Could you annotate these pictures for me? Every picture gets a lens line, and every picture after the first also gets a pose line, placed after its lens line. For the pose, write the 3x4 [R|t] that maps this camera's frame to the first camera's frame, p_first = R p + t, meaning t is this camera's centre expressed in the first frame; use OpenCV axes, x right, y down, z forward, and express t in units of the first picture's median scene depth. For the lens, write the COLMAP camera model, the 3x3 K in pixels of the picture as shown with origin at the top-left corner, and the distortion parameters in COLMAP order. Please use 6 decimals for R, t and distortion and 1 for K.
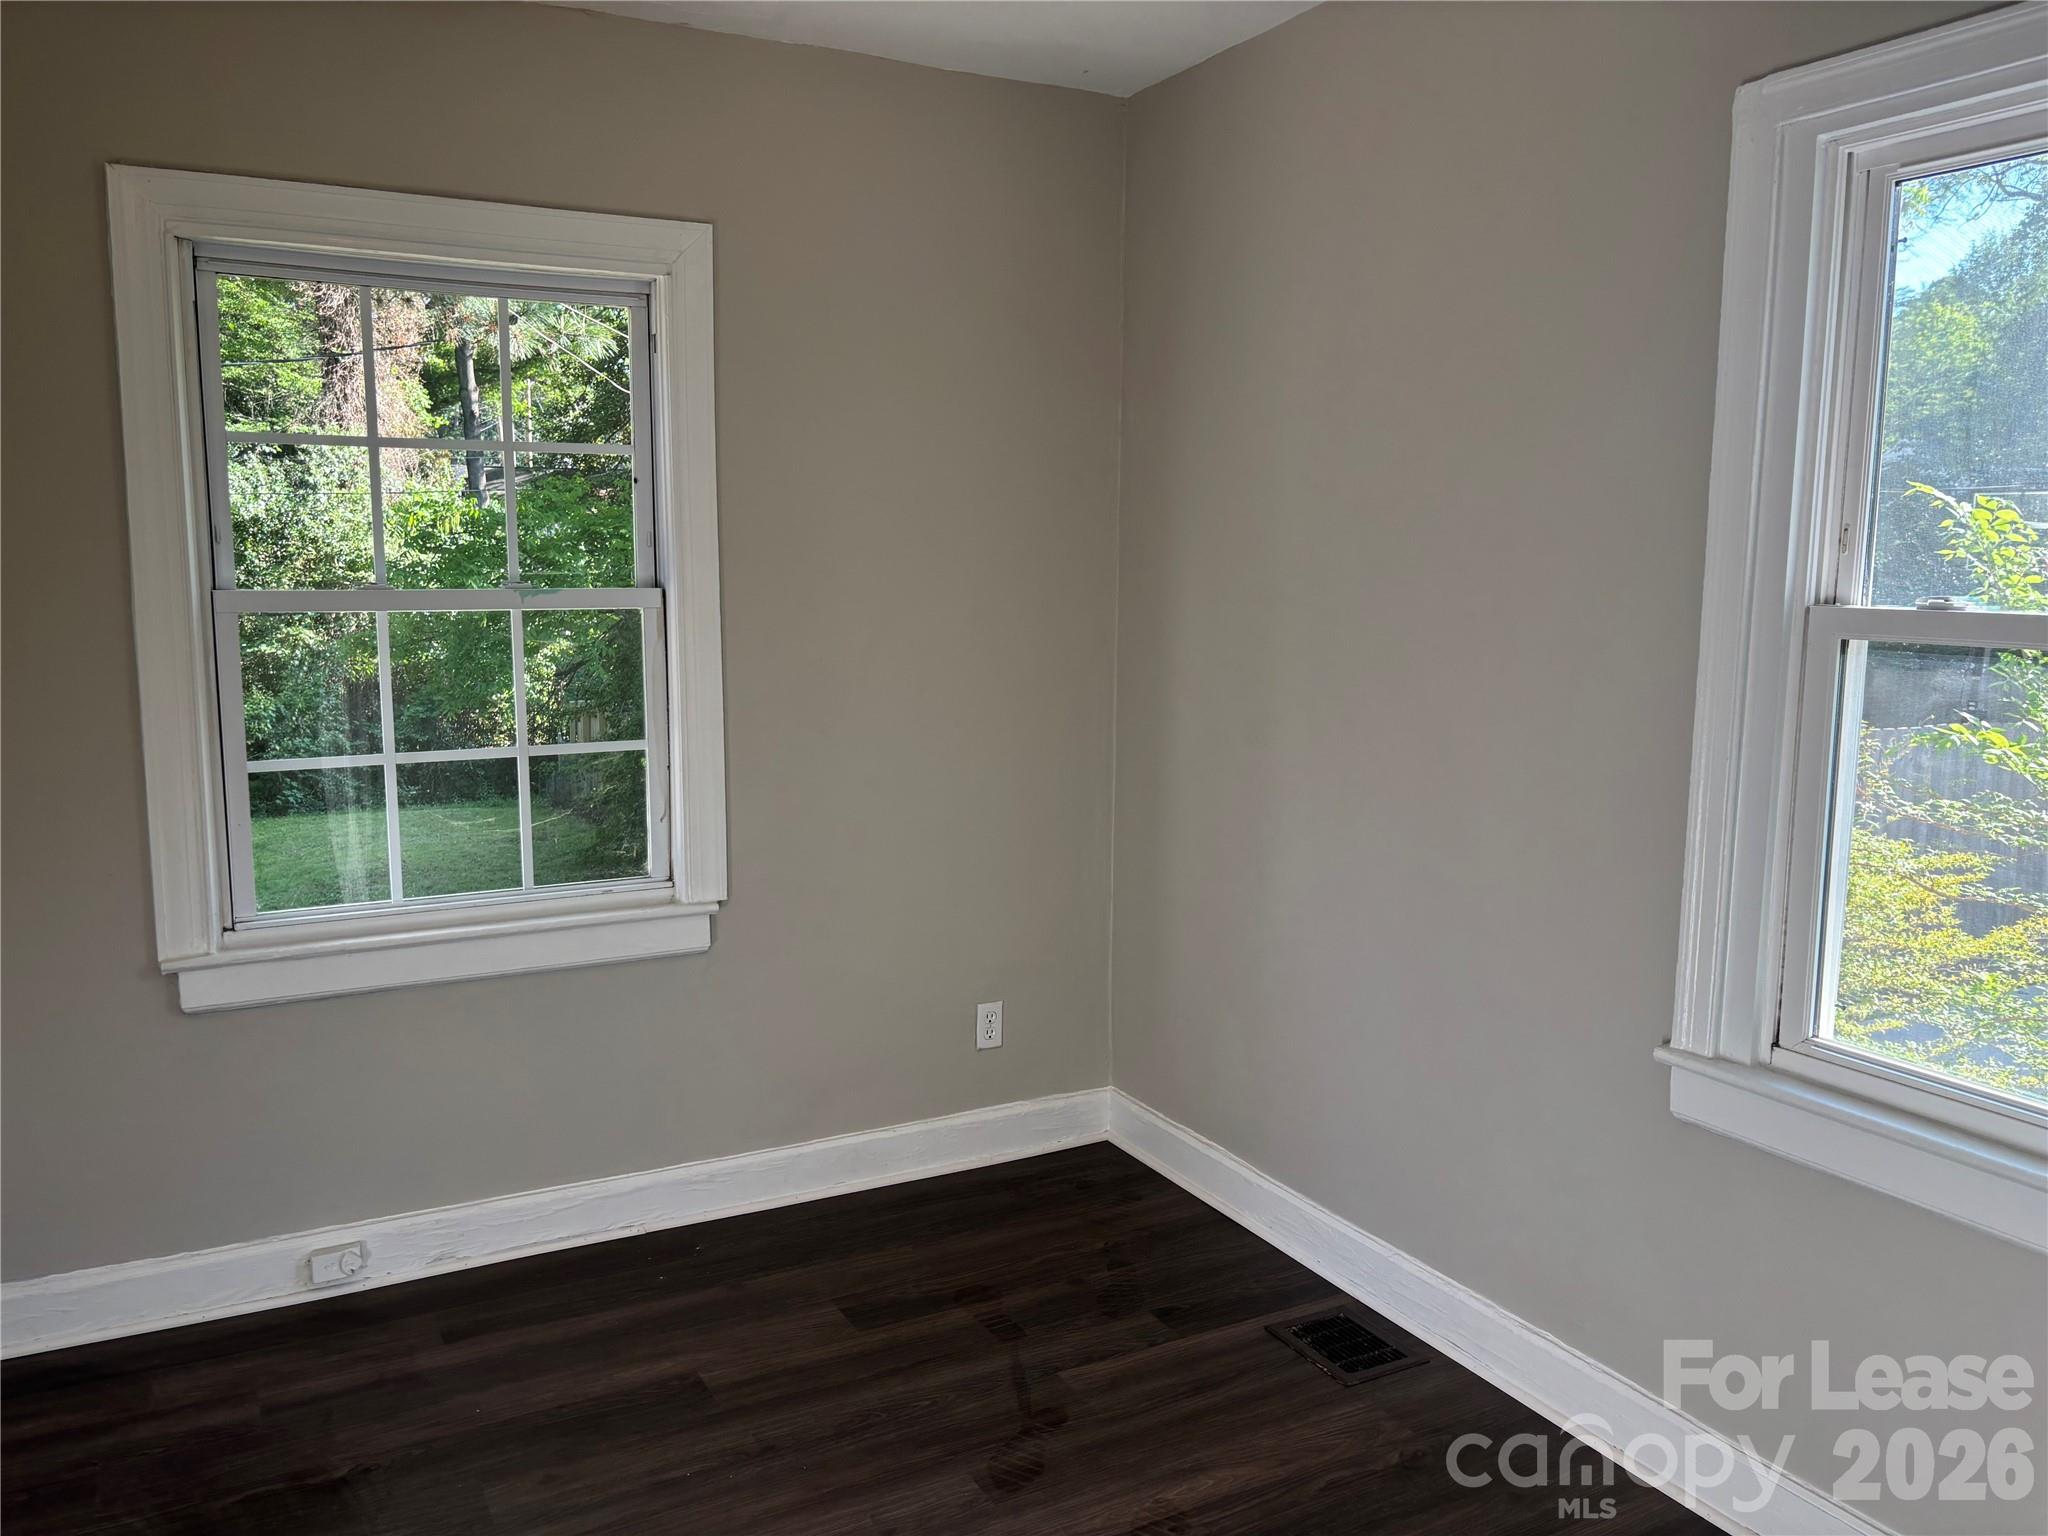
lens RADIAL K [[1569.9, 0, 1024.0], [0, 1569.9, 768.0], [0, 0, 1]] dist [-0.004505, -0.002403]
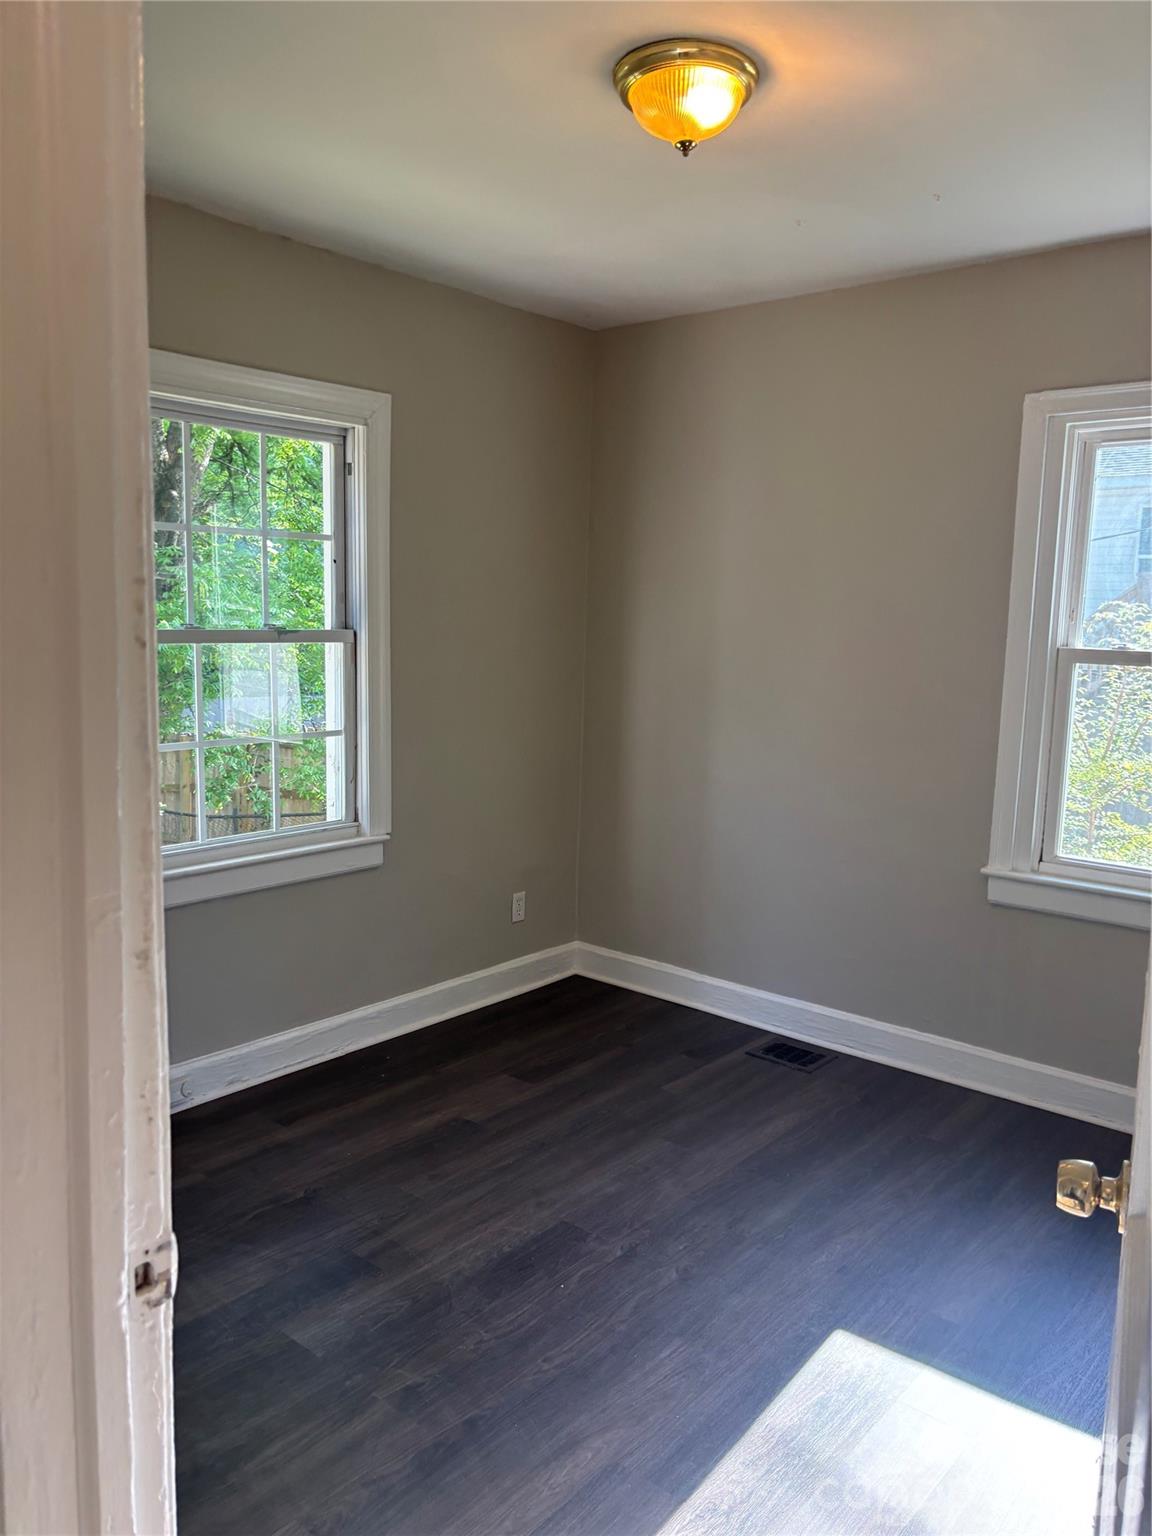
lens RADIAL K [[1175.5, 0, 571.7], [0, 1175.5, 770.0], [0, 0, 1]] dist [0.057925, -0.063882]
pose [[0.924752, -0.028526, 0.379501, -0.522615], [0.028157, 0.999582, 0.006524, 0.023183], [-0.379528, 0.004653, 0.925168, -0.158640]]
